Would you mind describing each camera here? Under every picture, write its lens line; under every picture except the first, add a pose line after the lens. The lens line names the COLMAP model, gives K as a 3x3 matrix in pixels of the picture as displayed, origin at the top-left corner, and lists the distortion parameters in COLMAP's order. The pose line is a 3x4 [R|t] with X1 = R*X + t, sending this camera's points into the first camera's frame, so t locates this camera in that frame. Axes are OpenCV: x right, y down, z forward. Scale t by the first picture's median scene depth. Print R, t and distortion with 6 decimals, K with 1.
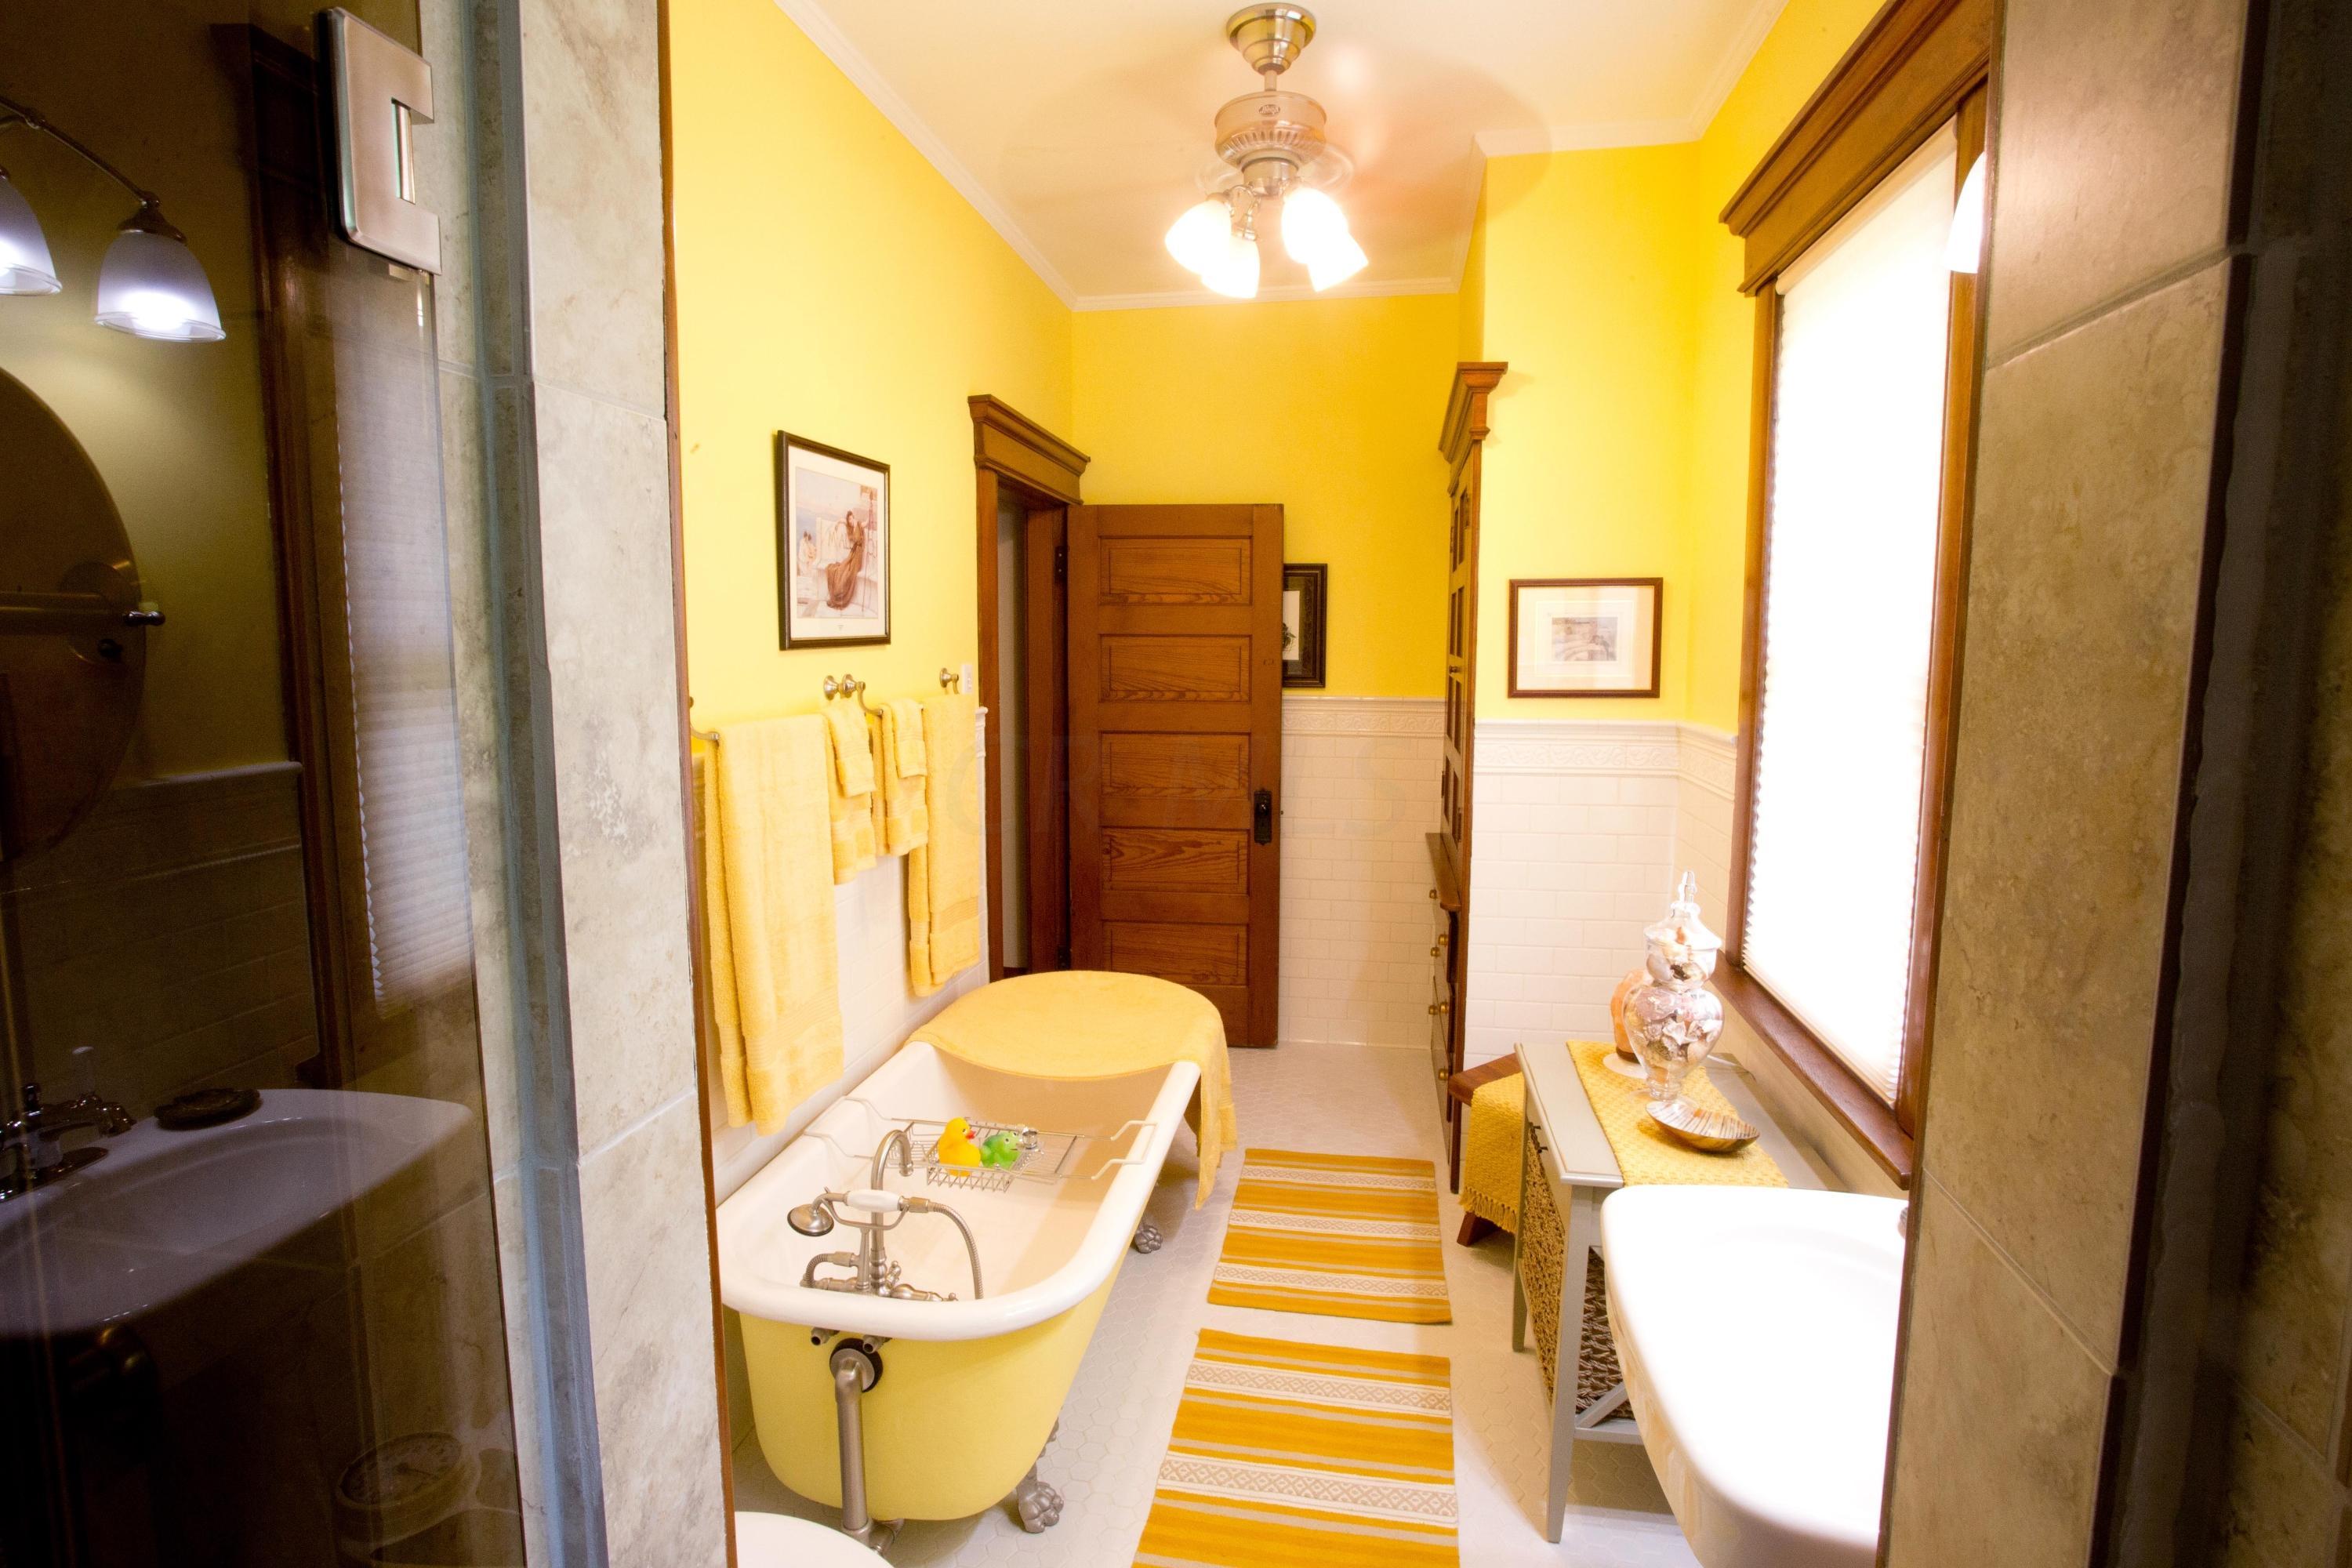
lens RADIAL K [[1172.6, 0, 1188.2], [0, 1172.6, 773.0], [0, 0, 1]] dist [-0.068863, 0.030526]
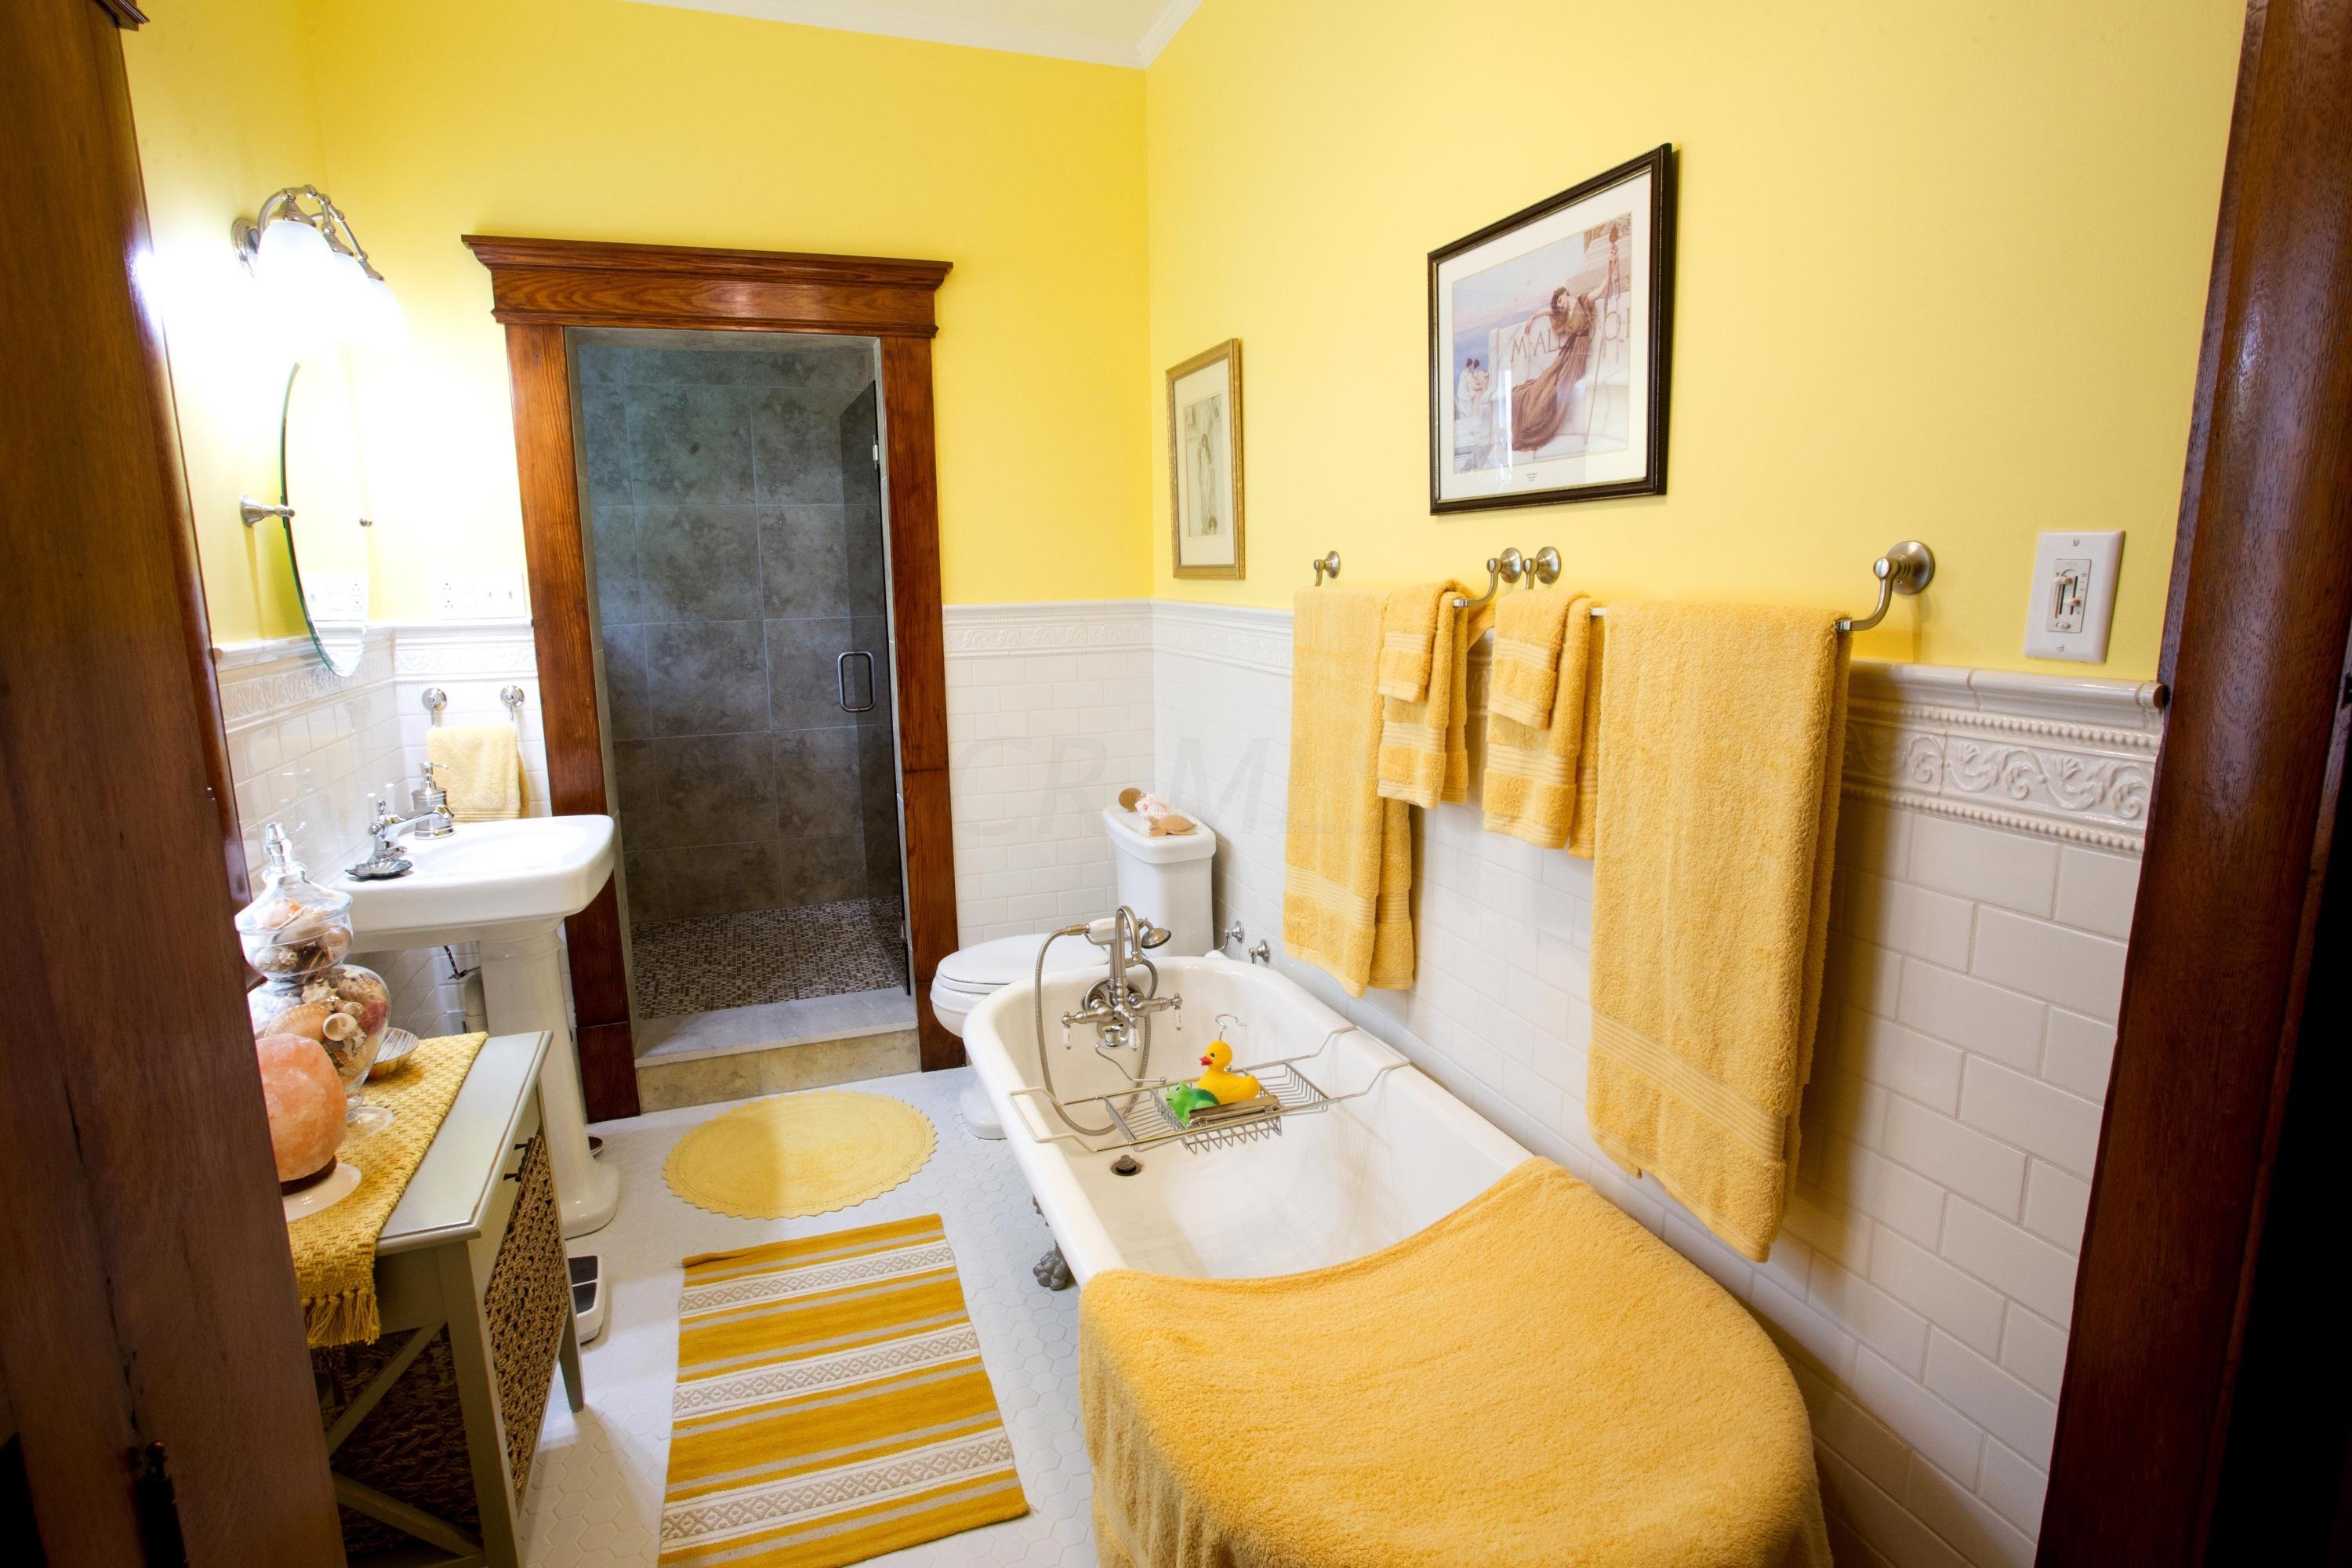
lens RADIAL K [[1172.6, 0, 1170.4], [0, 1172.6, 772.1], [0, 0, 1]] dist [-0.068863, 0.030526]
pose [[-0.876647, 0.091983, -0.472260, 0.236317], [-0.048666, 0.959568, 0.277236, -0.146977], [0.478667, 0.266021, -0.836726, 1.618164]]
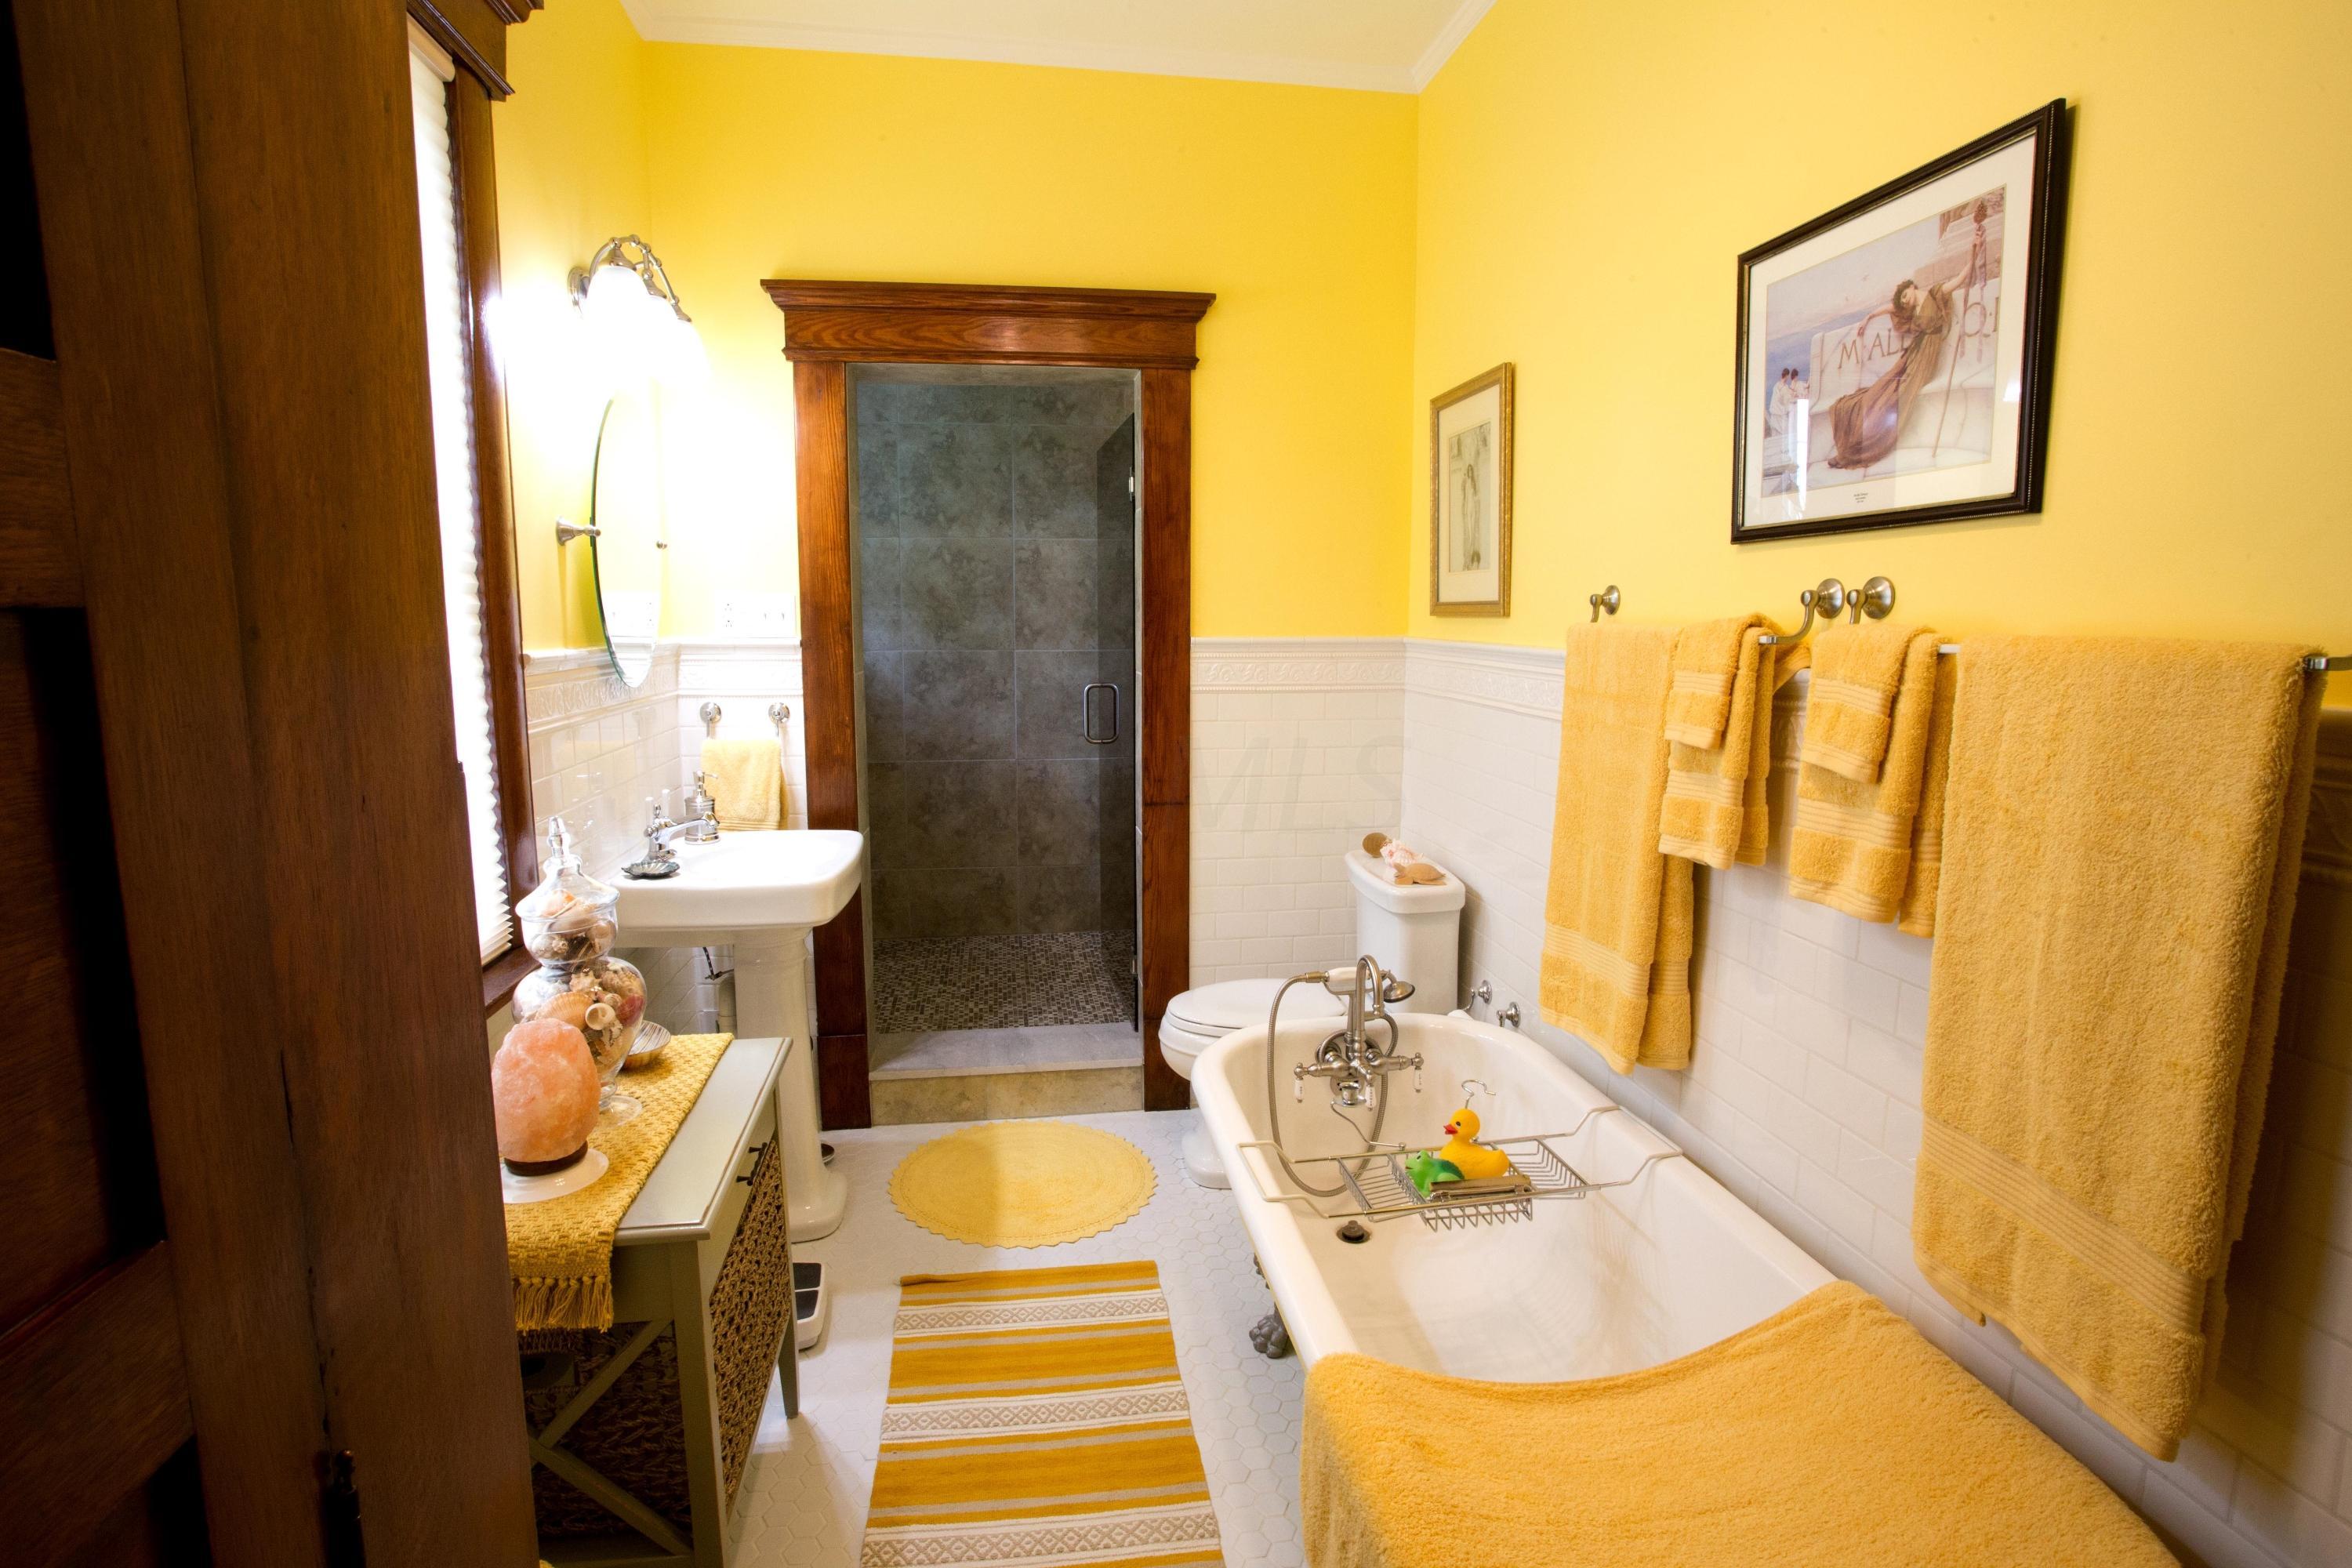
lens RADIAL K [[1172.6, 0, 1168.6], [0, 1172.6, 772.9], [0, 0, 1]] dist [-0.068863, 0.030526]
pose [[-0.955981, 0.033638, -0.291495, 0.231076], [-0.042017, 0.967477, 0.249445, -0.128590], [0.290406, 0.250713, -0.923476, 1.578876]]
